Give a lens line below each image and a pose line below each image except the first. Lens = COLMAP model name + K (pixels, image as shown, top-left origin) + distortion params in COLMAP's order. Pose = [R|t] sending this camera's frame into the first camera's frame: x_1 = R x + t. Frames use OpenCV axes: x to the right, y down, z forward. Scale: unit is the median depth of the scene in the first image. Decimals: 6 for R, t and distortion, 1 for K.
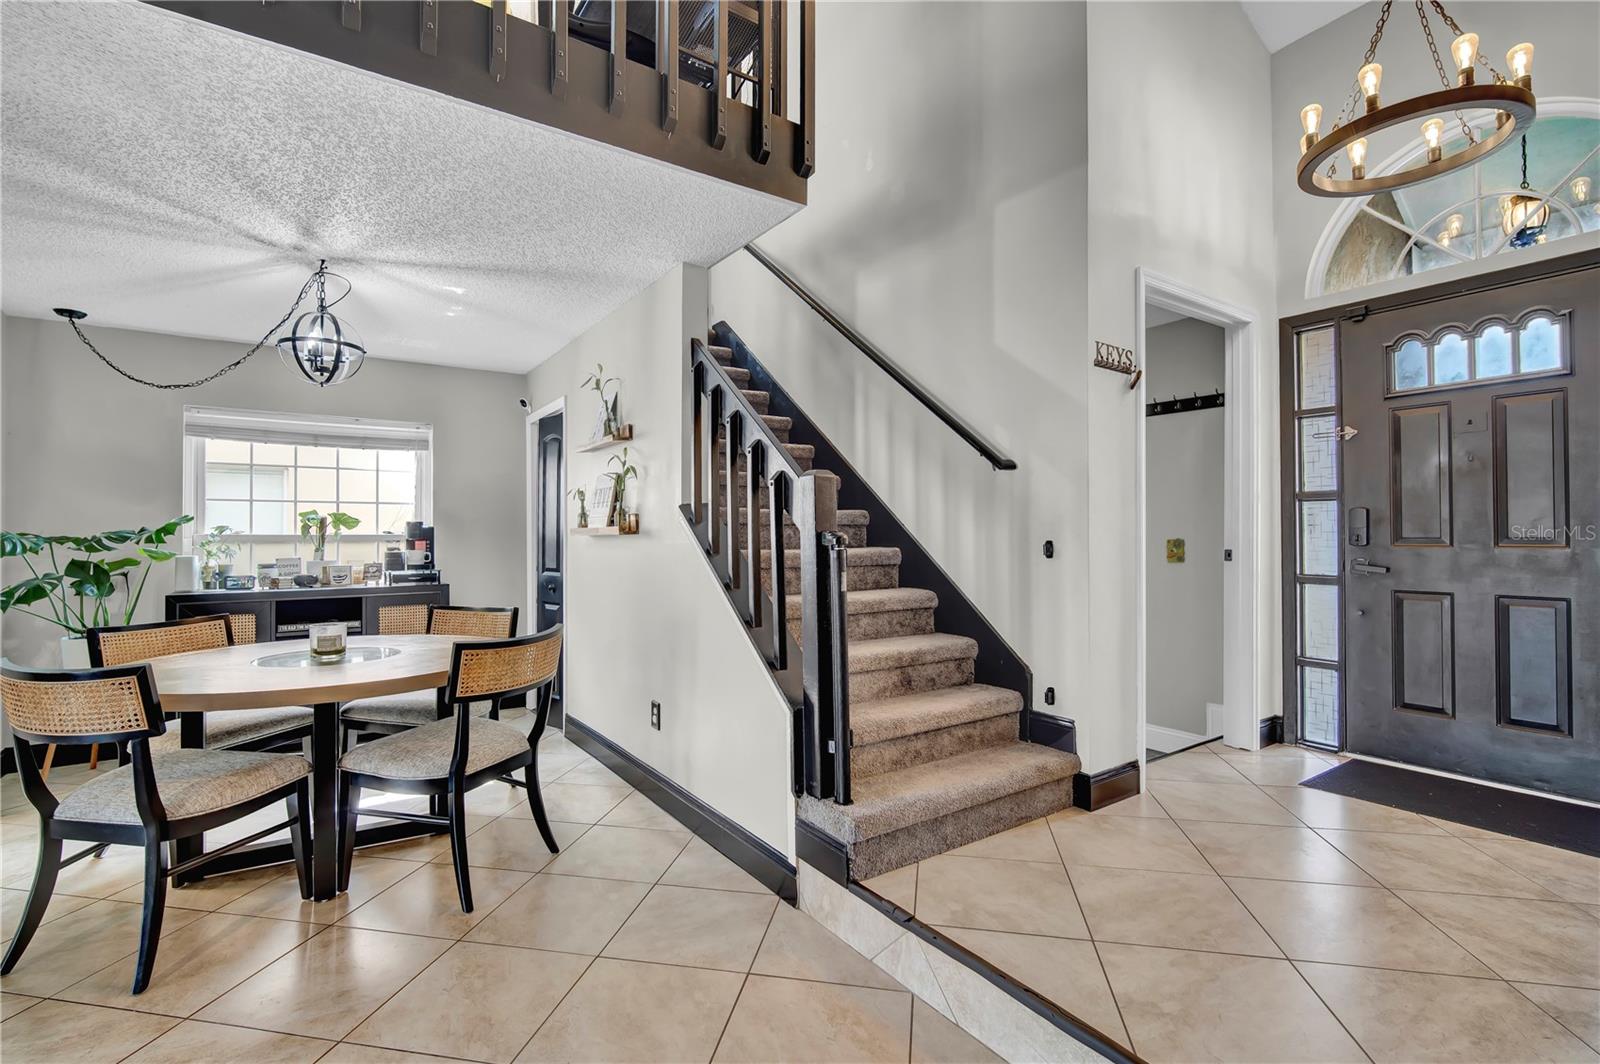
lens RADIAL K [[727.9, 0, 794.0], [0, 727.9, 529.2], [0, 0, 1]] dist [-0.010666, 0.002212]
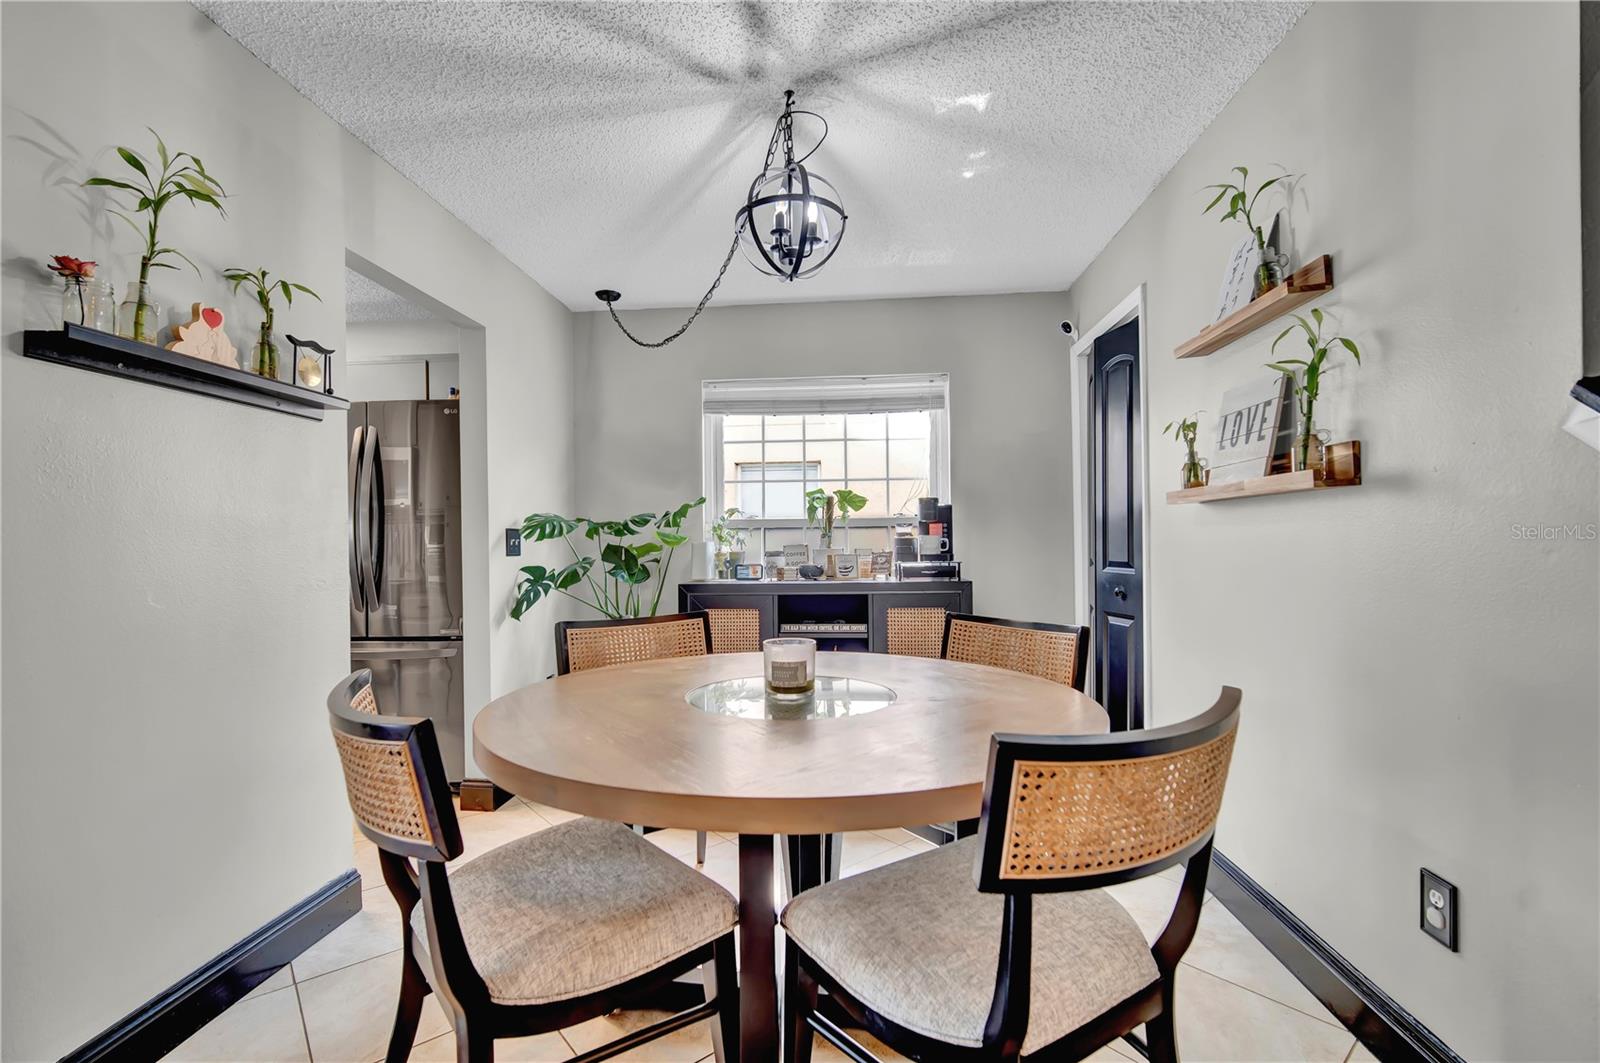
lens RADIAL K [[727.9, 0, 782.8], [0, 727.9, 534.7], [0, 0, 1]] dist [-0.010666, 0.002212]
pose [[0.768802, -0.009120, -0.639422, -0.175540], [0.014493, 0.999890, 0.003165, 0.027090], [0.639323, -0.011701, 0.768849, 0.363072]]
